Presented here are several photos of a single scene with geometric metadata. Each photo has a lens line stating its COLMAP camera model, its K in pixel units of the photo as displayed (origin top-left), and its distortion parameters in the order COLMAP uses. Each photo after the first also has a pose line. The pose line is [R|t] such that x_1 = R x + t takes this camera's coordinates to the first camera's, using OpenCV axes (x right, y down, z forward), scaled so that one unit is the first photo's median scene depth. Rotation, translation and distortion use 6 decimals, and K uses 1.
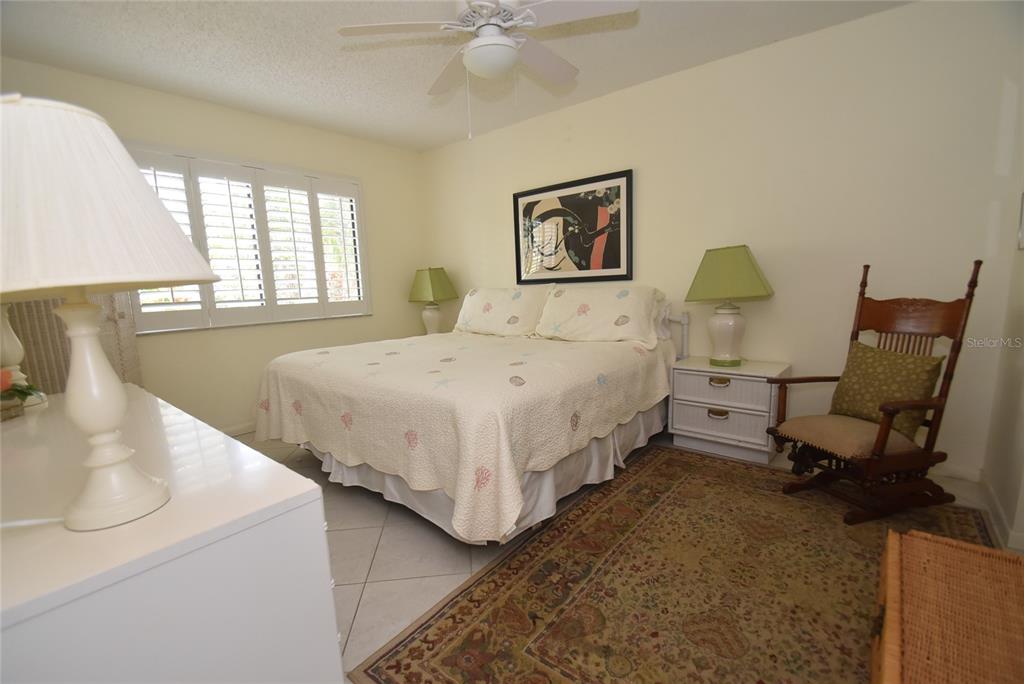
lens RADIAL K [[441.8, 0, 506.8], [0, 441.8, 344.1], [0, 0, 1]] dist [0.003797, -0.000429]
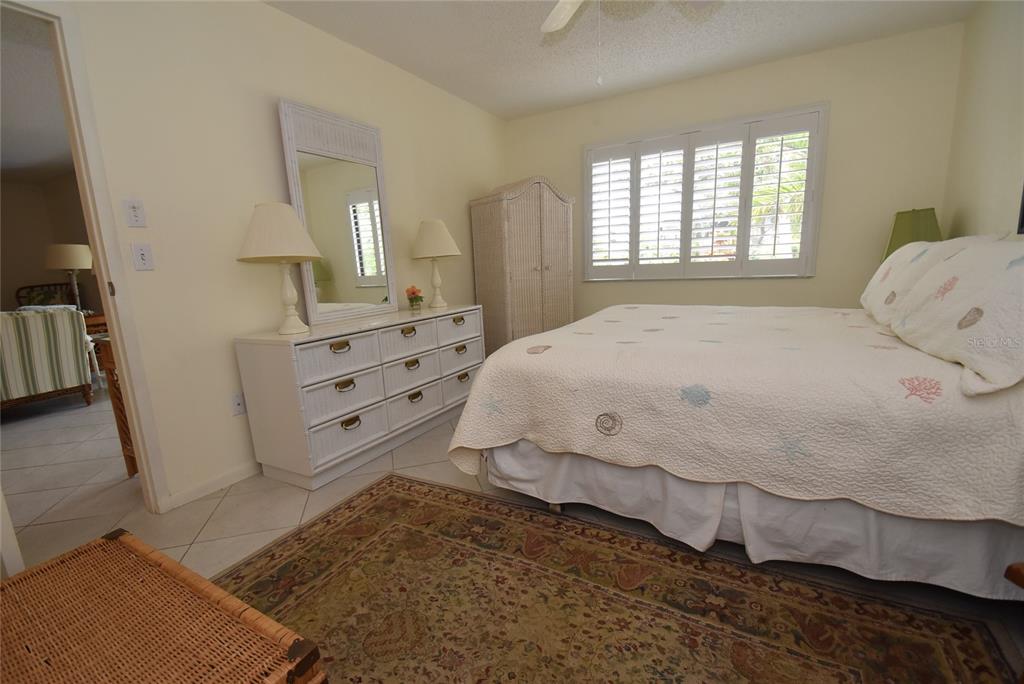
lens RADIAL K [[441.8, 0, 508.1], [0, 441.8, 349.3], [0, 0, 1]] dist [0.003797, -0.000429]
pose [[0.191762, 0.211358, -0.958413, 0.807508], [-0.098155, 0.975770, 0.195547, -0.086800], [0.976521, 0.056574, 0.207861, 0.629392]]
